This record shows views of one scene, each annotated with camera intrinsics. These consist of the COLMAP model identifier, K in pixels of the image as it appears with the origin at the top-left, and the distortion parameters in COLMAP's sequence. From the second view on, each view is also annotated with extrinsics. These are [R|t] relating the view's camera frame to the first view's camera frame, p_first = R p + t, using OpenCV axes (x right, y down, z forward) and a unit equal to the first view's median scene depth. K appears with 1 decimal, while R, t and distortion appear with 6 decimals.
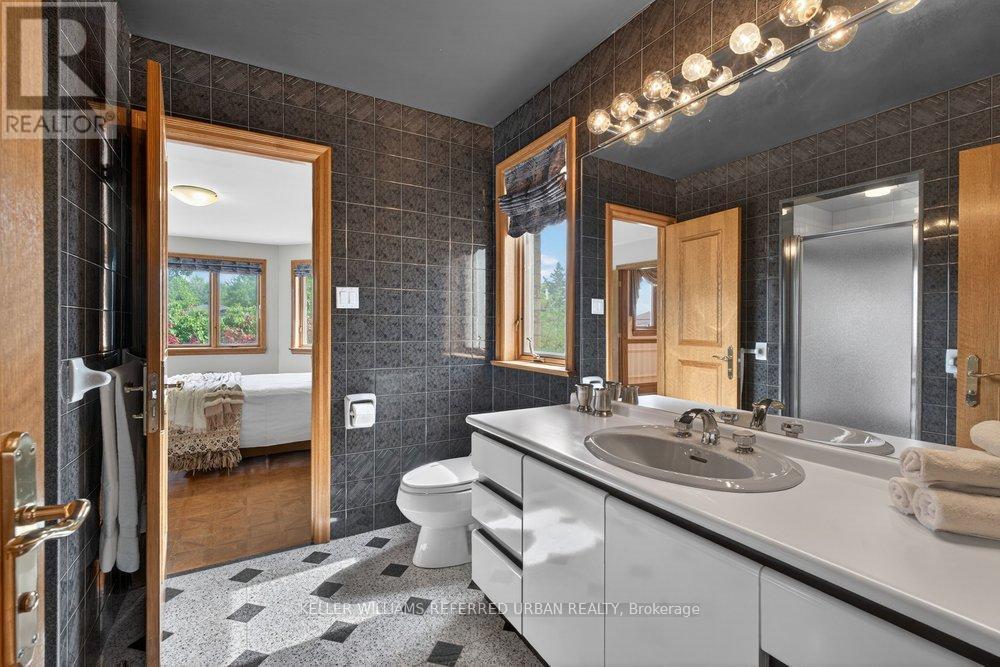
lens RADIAL K [[434.0, 0, 500.0], [0, 434.0, 333.5], [0, 0, 1]] dist [0.002828, 0.000245]
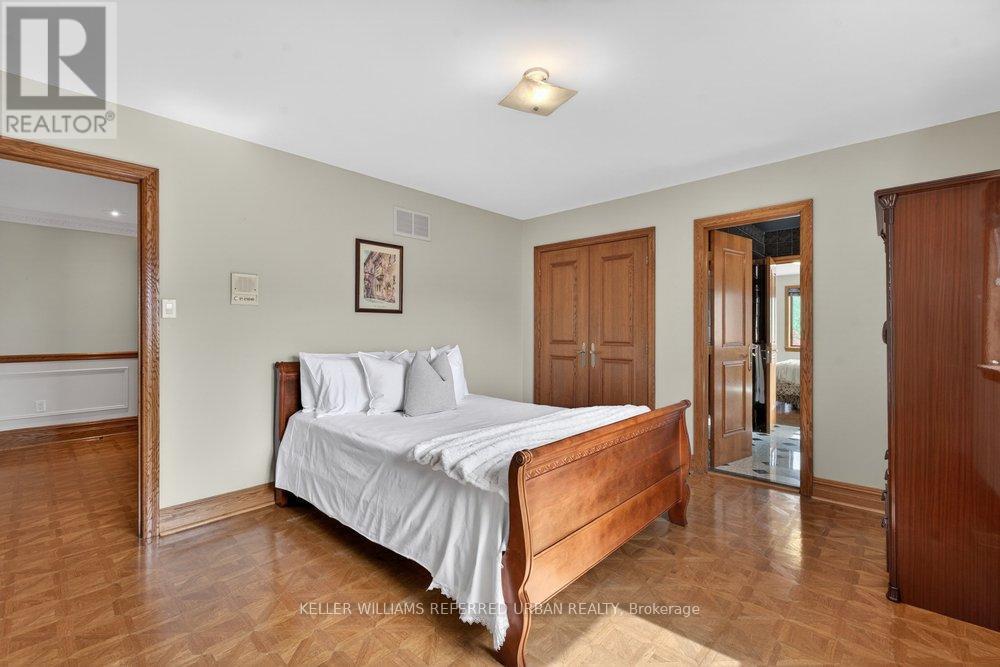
lens RADIAL K [[434.0, 0, 500.0], [0, 434.0, 333.5], [0, 0, 1]] dist [0.002828, 0.000245]
pose [[0.287607, -0.002416, -0.957746, 1.400666], [-0.009413, 0.999941, -0.005349, 0.017603], [0.957702, 0.010554, 0.287567, -1.504625]]
